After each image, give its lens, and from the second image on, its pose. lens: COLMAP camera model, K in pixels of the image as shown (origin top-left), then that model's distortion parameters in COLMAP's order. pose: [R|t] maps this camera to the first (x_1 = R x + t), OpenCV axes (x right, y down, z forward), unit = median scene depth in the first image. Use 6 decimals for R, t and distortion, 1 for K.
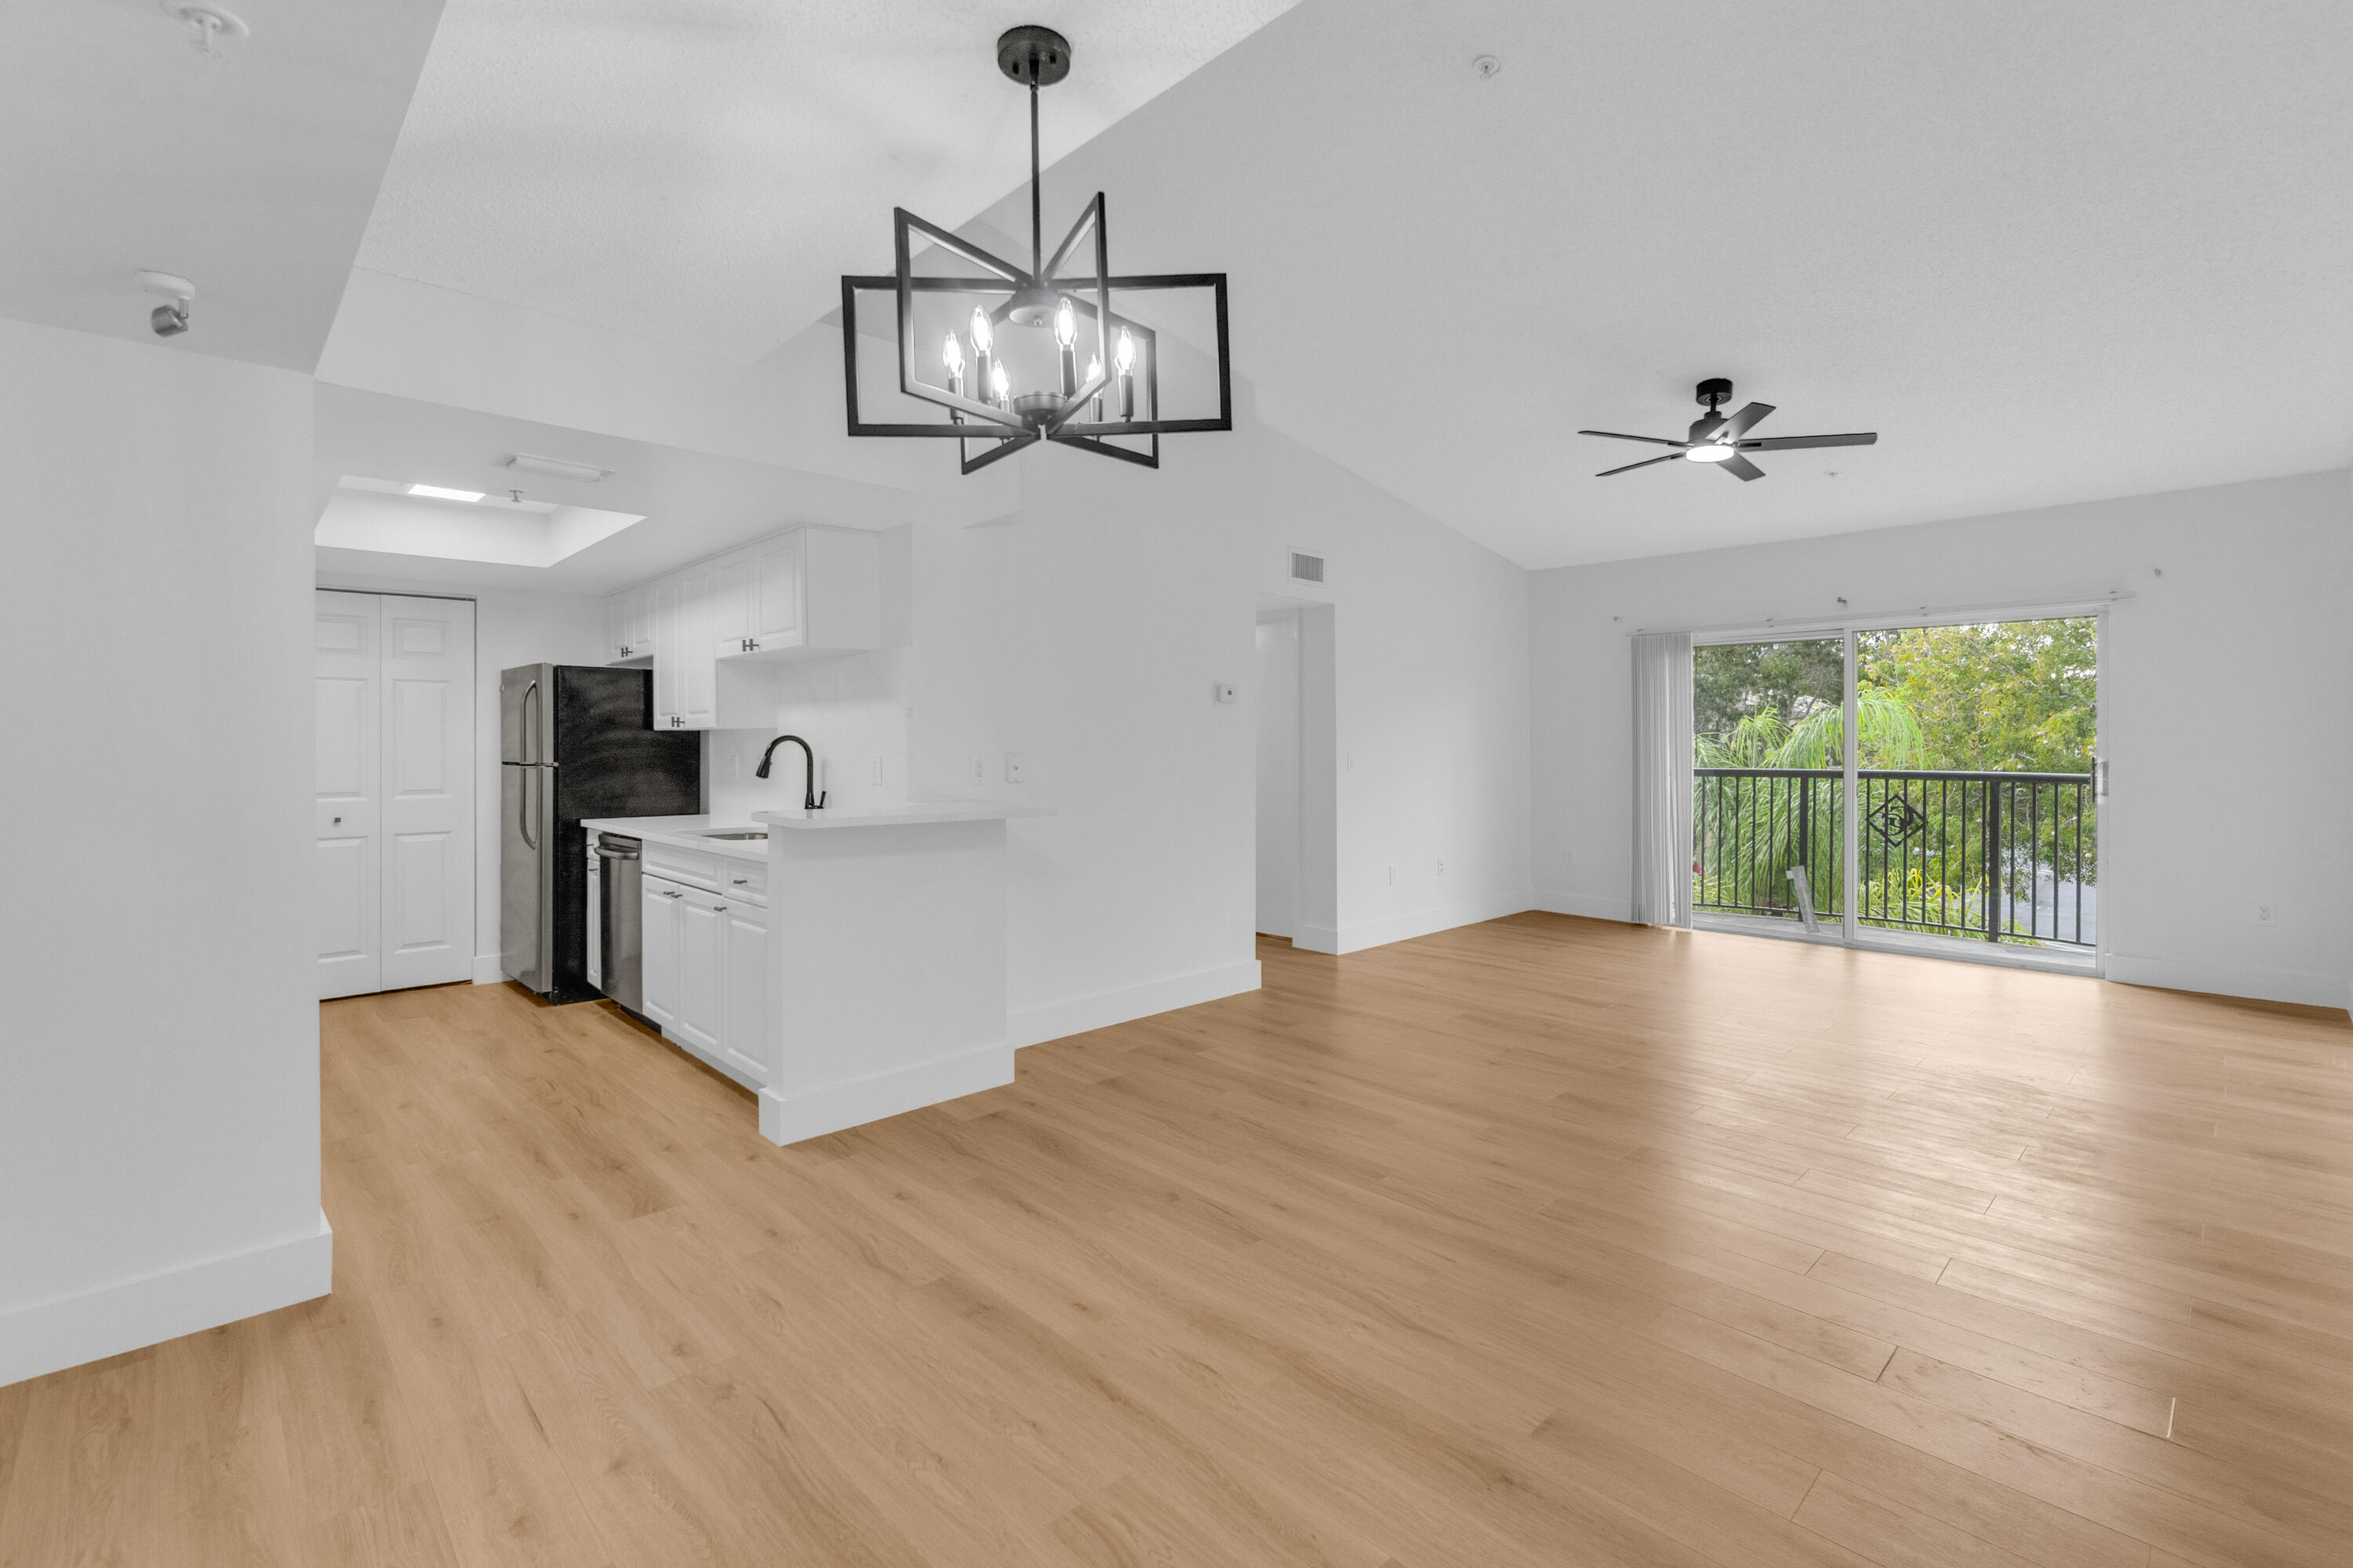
lens RADIAL K [[1035.0, 0, 1182.2], [0, 1035.0, 771.1], [0, 0, 1]] dist [-0.009216, 0.003104]
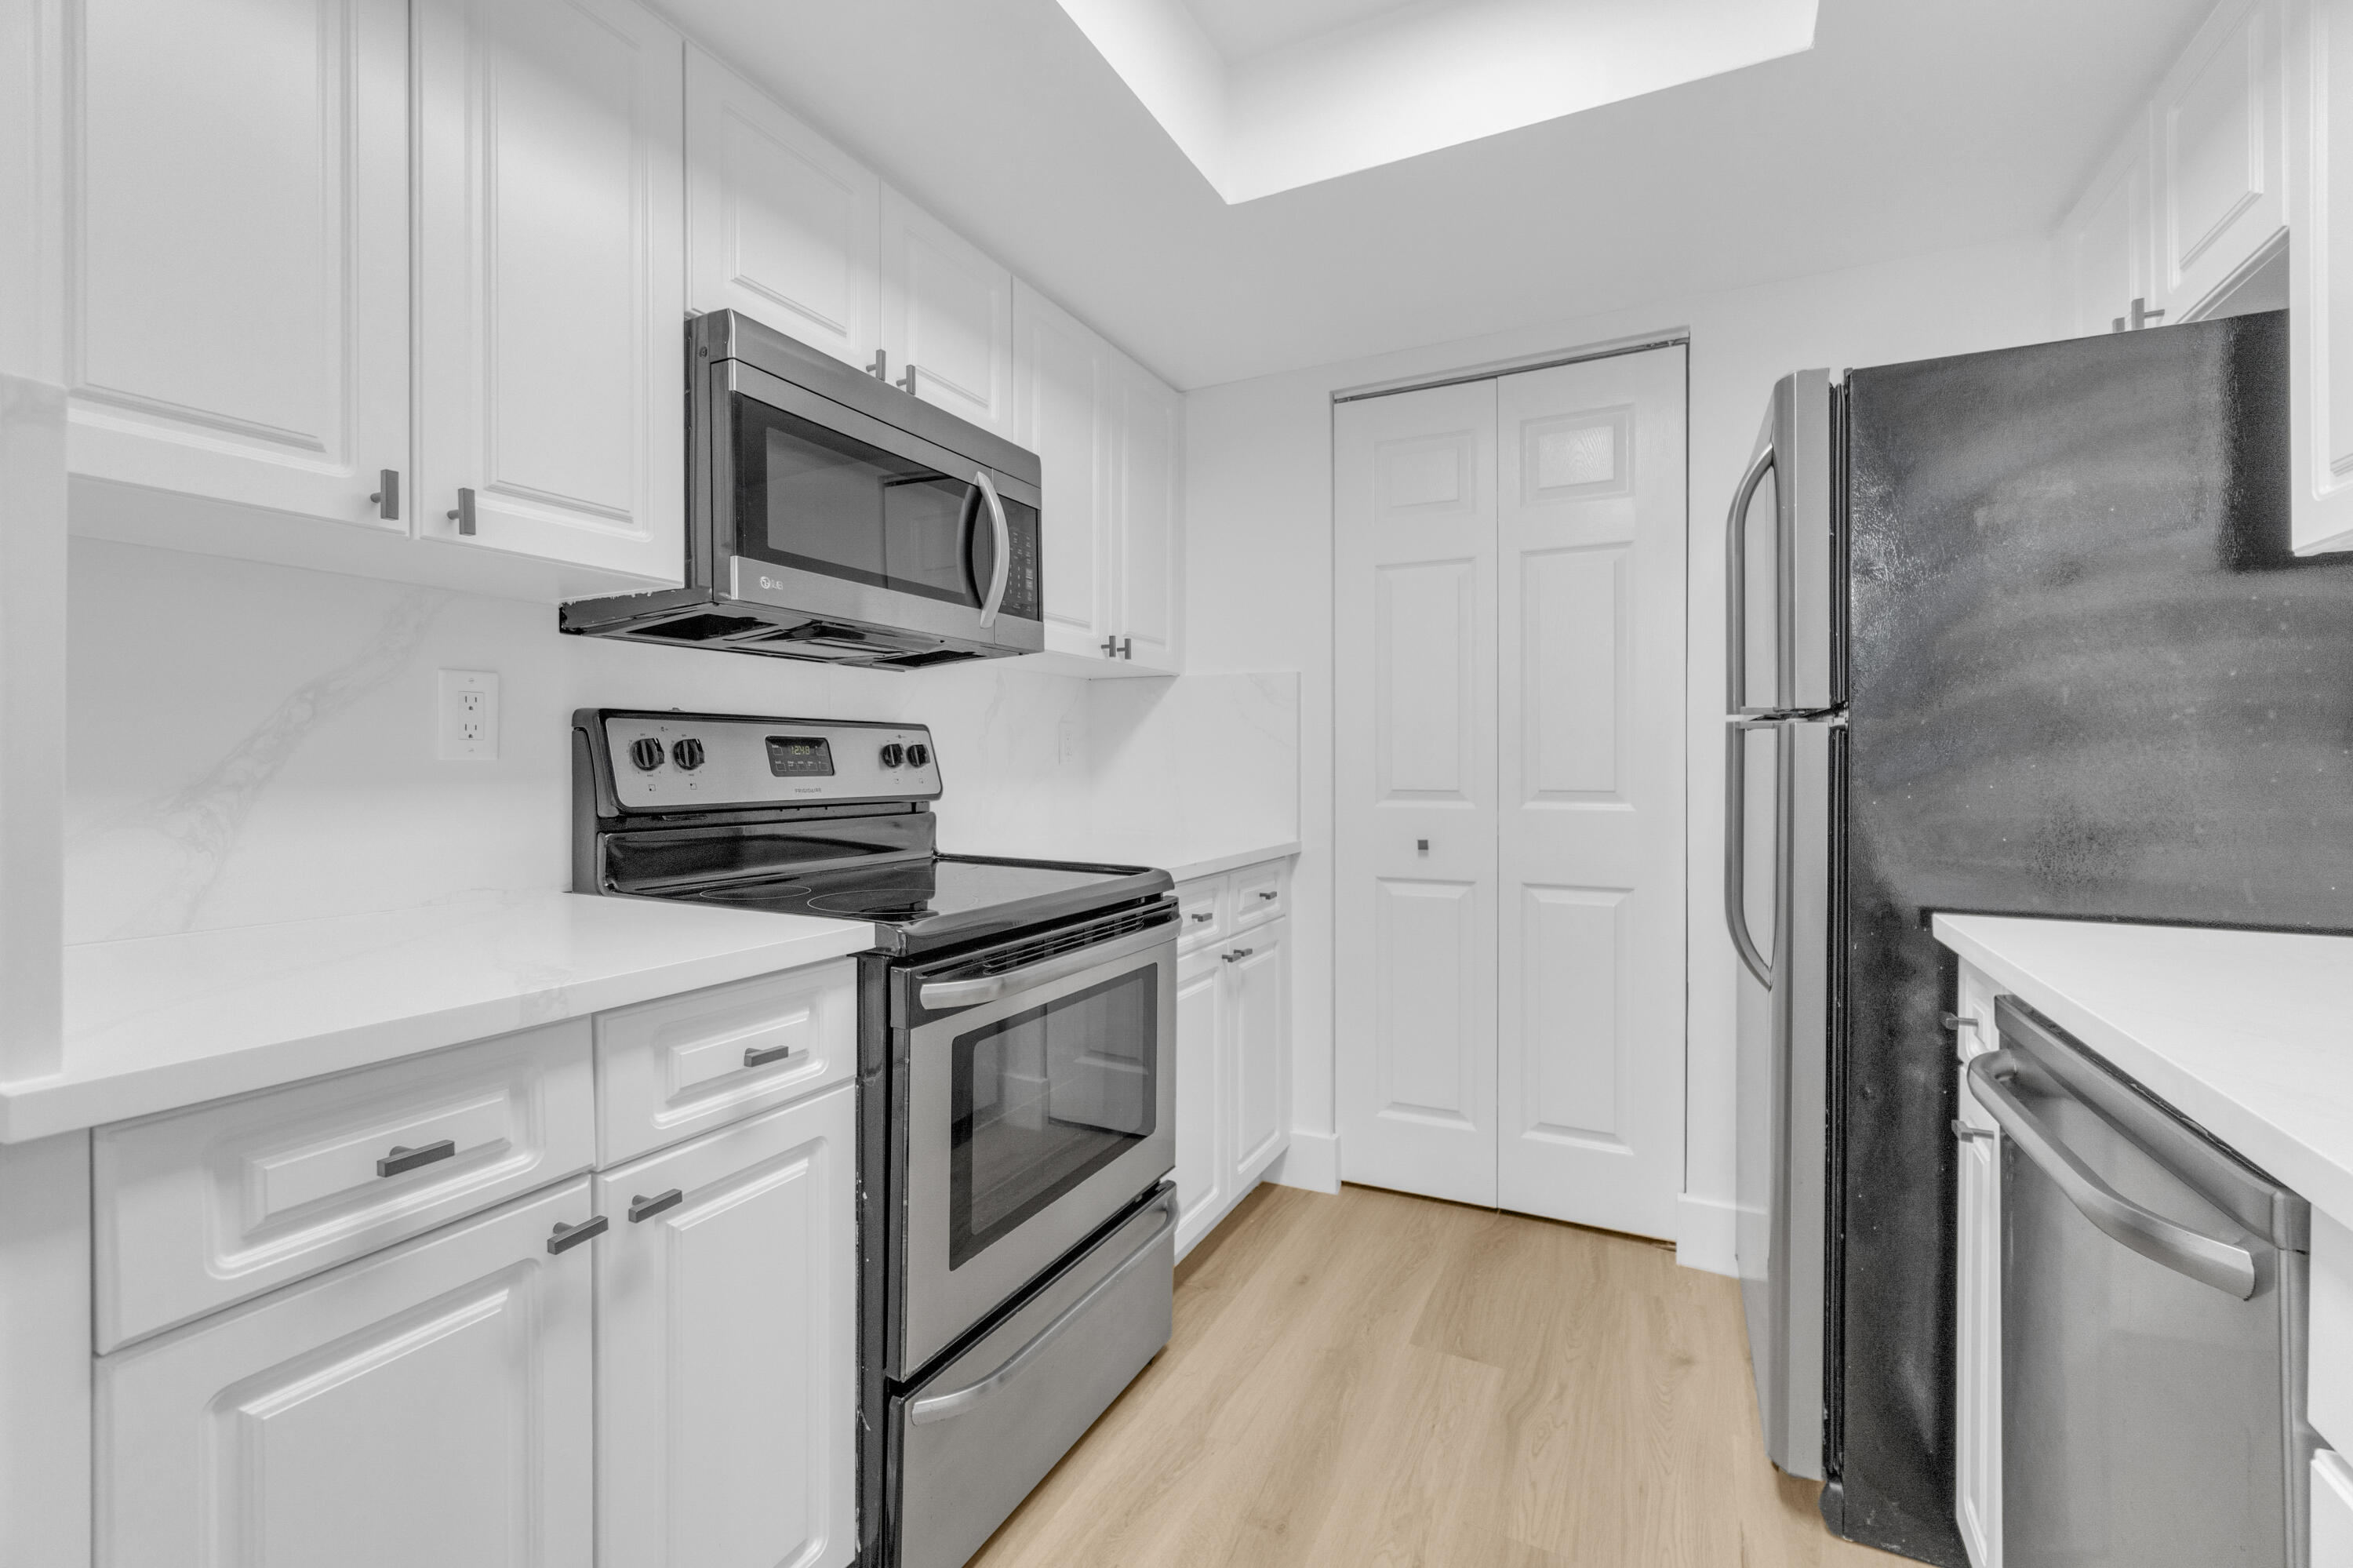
lens RADIAL K [[1035.0, 0, 1167.9], [0, 1035.0, 770.1], [0, 0, 1]] dist [-0.009216, 0.003104]
pose [[0.352493, 0.011345, -0.935746, -0.387336], [-0.013342, 0.999886, 0.007097, 0.009067], [0.935719, 0.009983, 0.352604, 0.690972]]
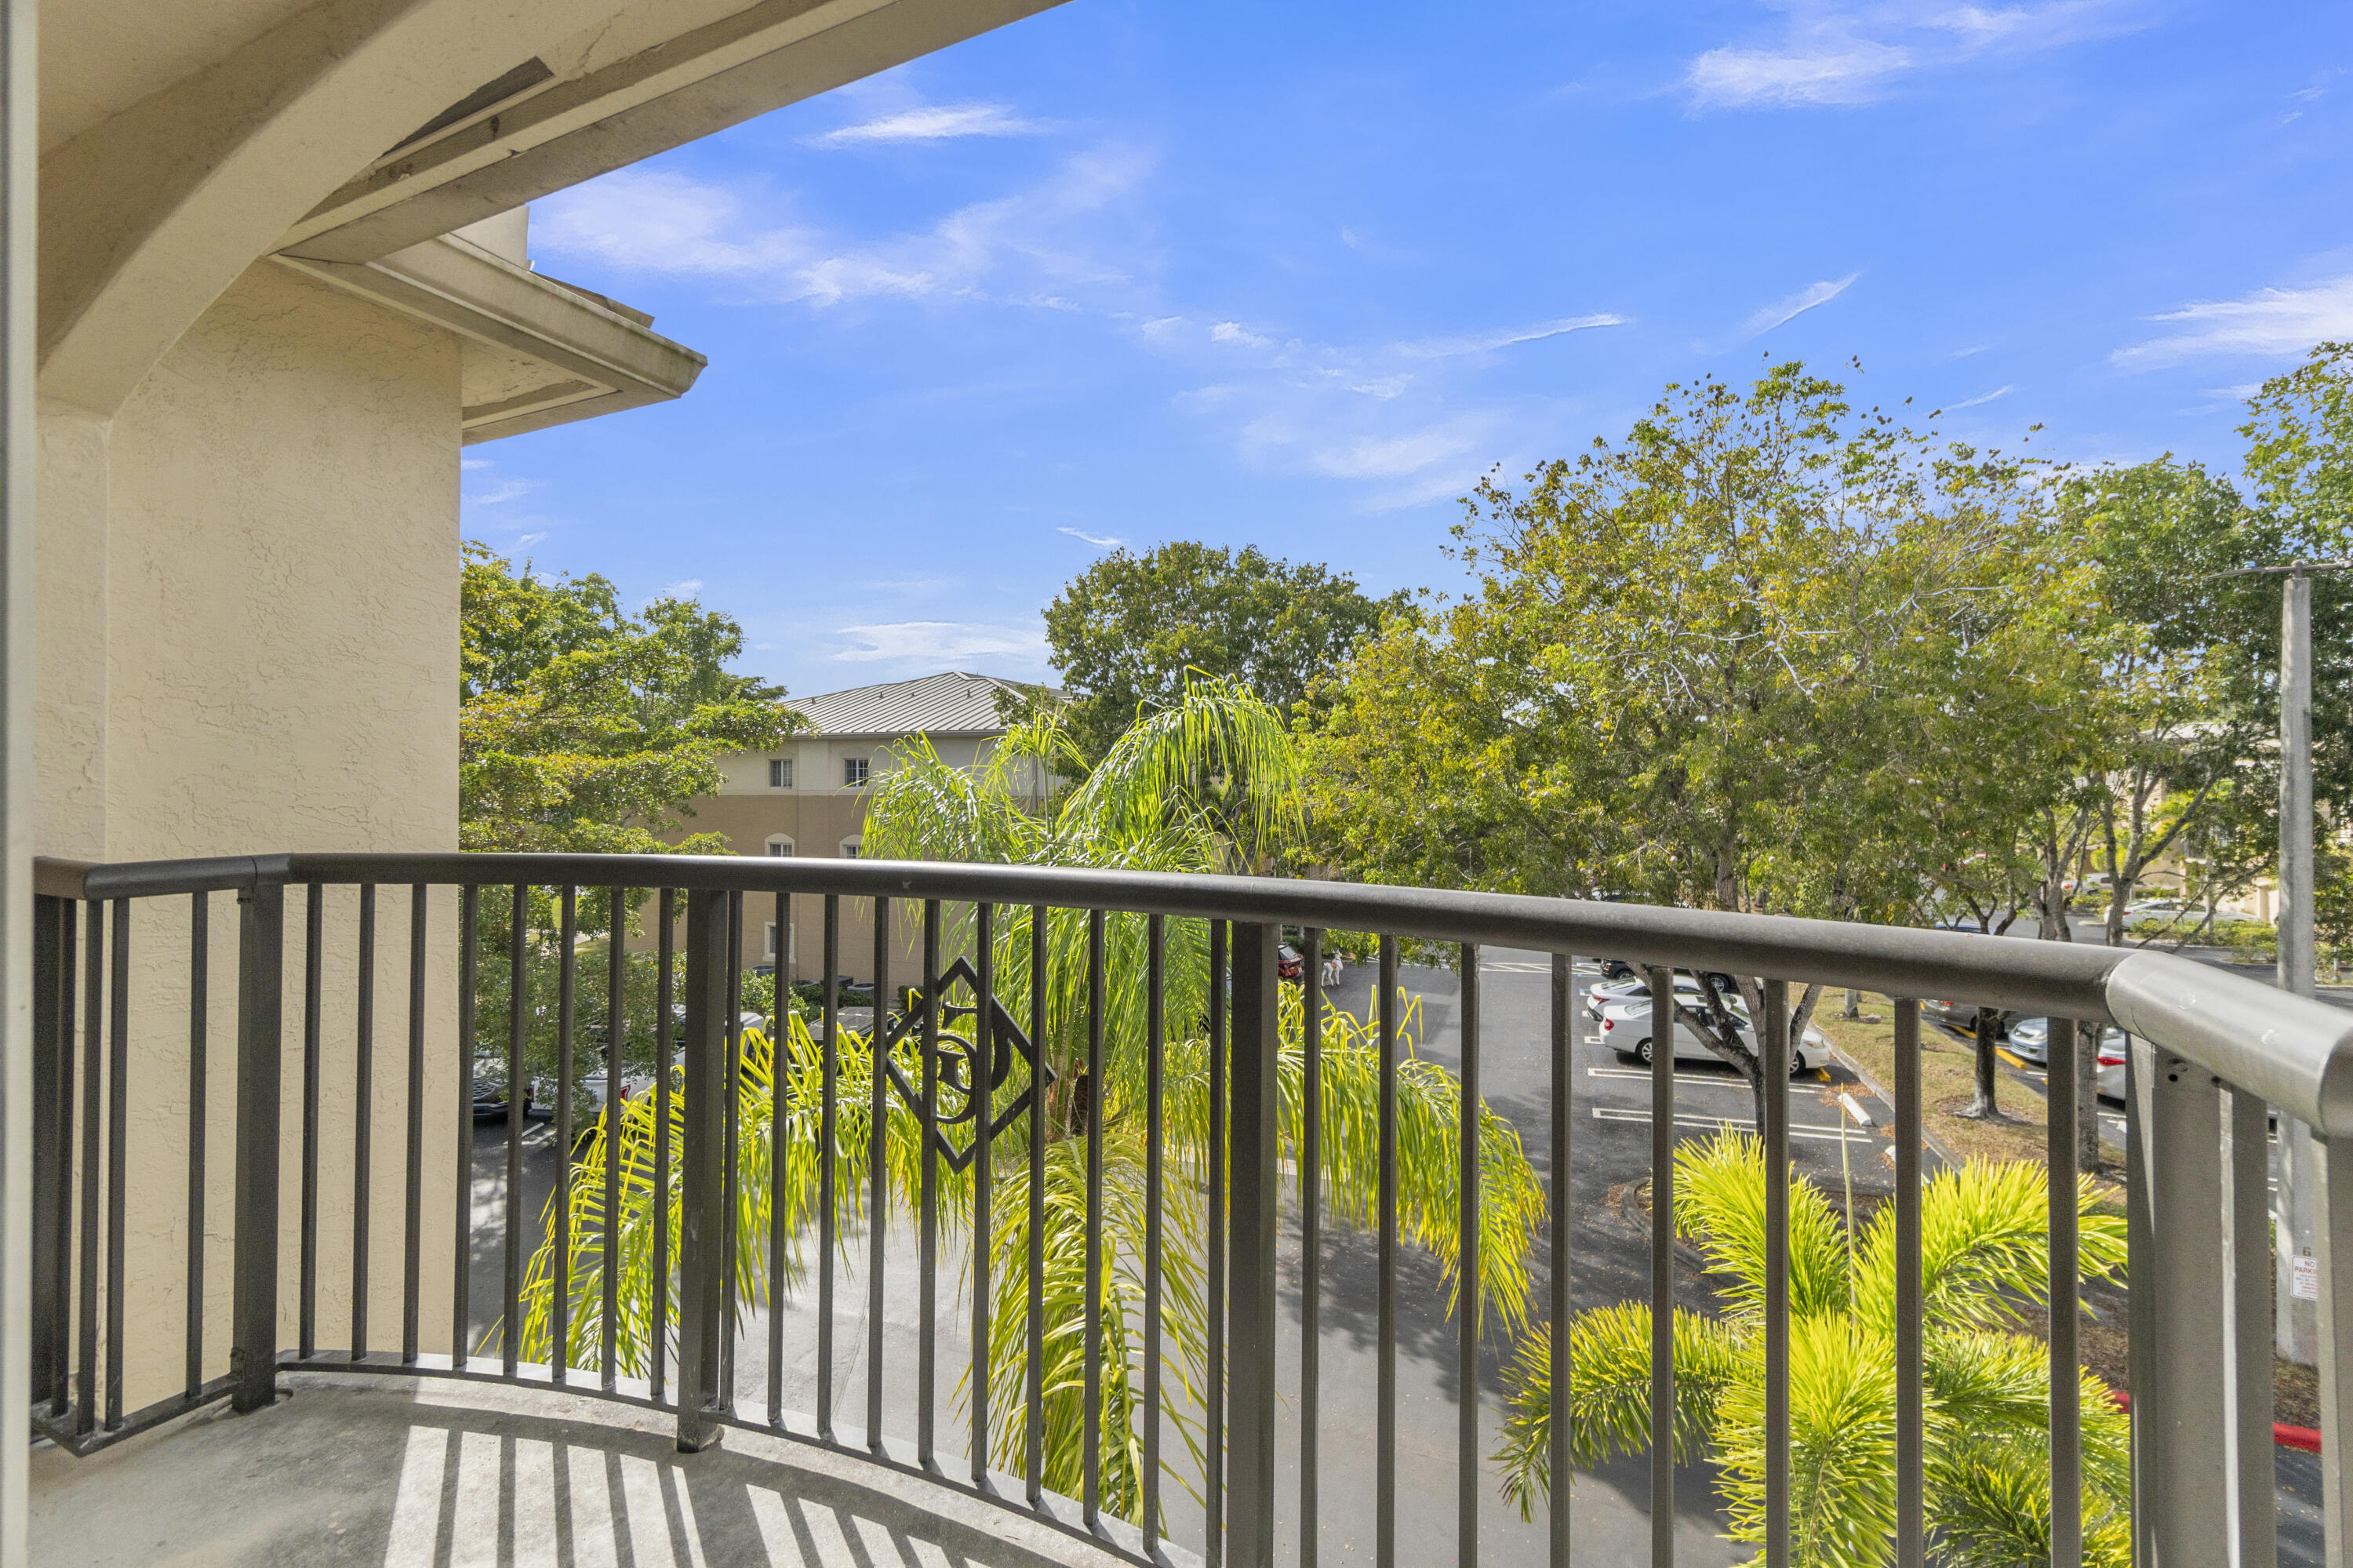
lens RADIAL K [[1010.3, 0, 1179.1], [0, 1010.3, 778.6], [0, 0, 1]] dist [0.001733, -0.000015]
pose [[0.922789, 0.003051, 0.385293, 0.910805], [0.007829, 0.999614, -0.026667, -0.019560], [-0.385225, 0.027624, 0.922409, 1.058986]]
